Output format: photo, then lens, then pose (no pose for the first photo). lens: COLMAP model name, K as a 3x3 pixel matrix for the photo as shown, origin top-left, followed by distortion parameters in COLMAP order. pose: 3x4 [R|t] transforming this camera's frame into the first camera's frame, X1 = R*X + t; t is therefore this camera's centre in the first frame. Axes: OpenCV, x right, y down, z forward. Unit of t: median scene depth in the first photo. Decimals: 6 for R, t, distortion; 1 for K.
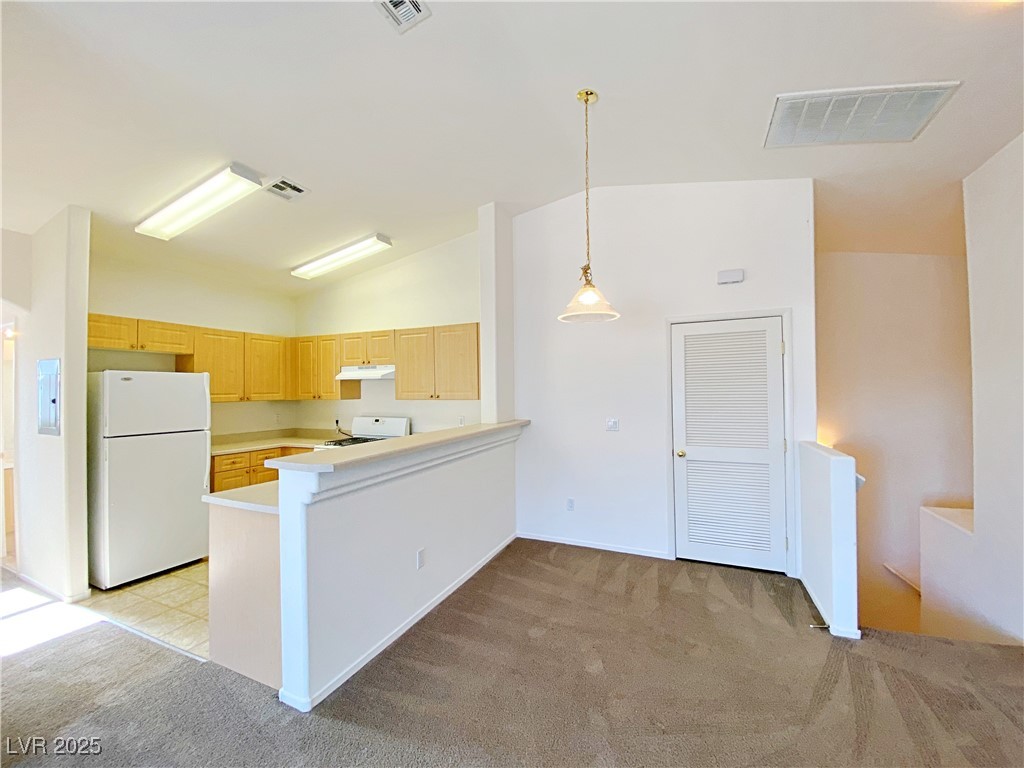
lens RADIAL K [[421.2, 0, 507.2], [0, 421.2, 381.3], [0, 0, 1]] dist [0.003589, -0.014644]
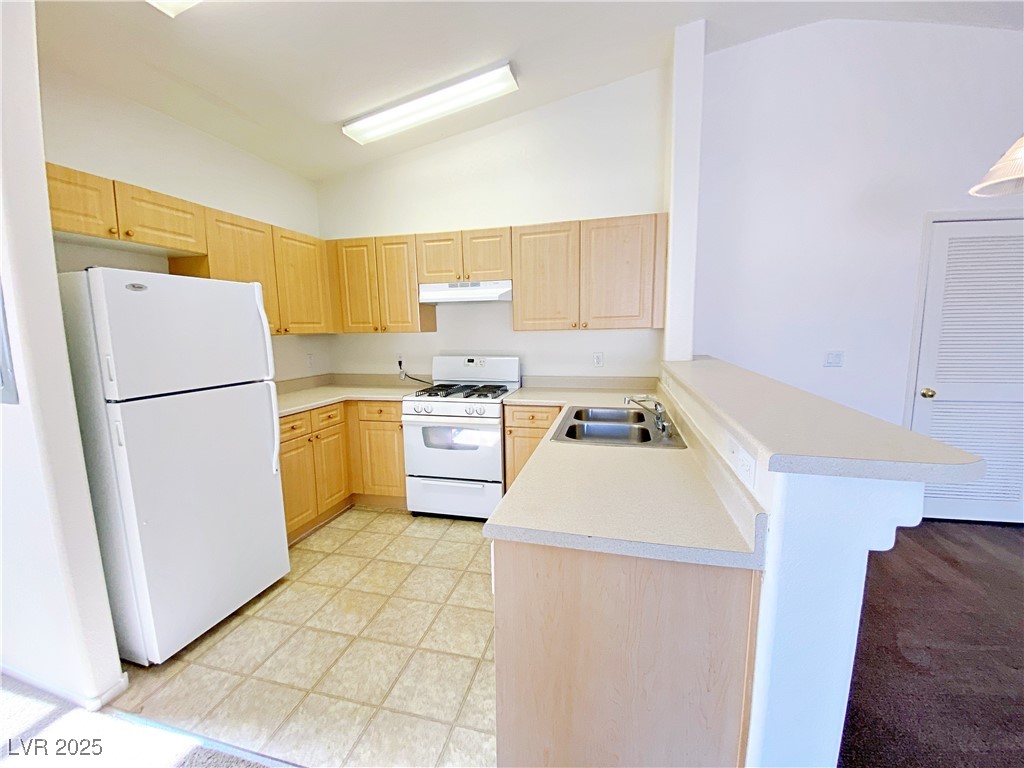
lens RADIAL K [[421.2, 0, 512.1], [0, 421.2, 387.1], [0, 0, 1]] dist [0.003589, -0.014644]
pose [[0.985481, -0.030301, 0.167061, -0.471915], [0.003145, 0.987035, 0.160475, 0.028941], [-0.169758, -0.157620, 0.972799, 0.353533]]
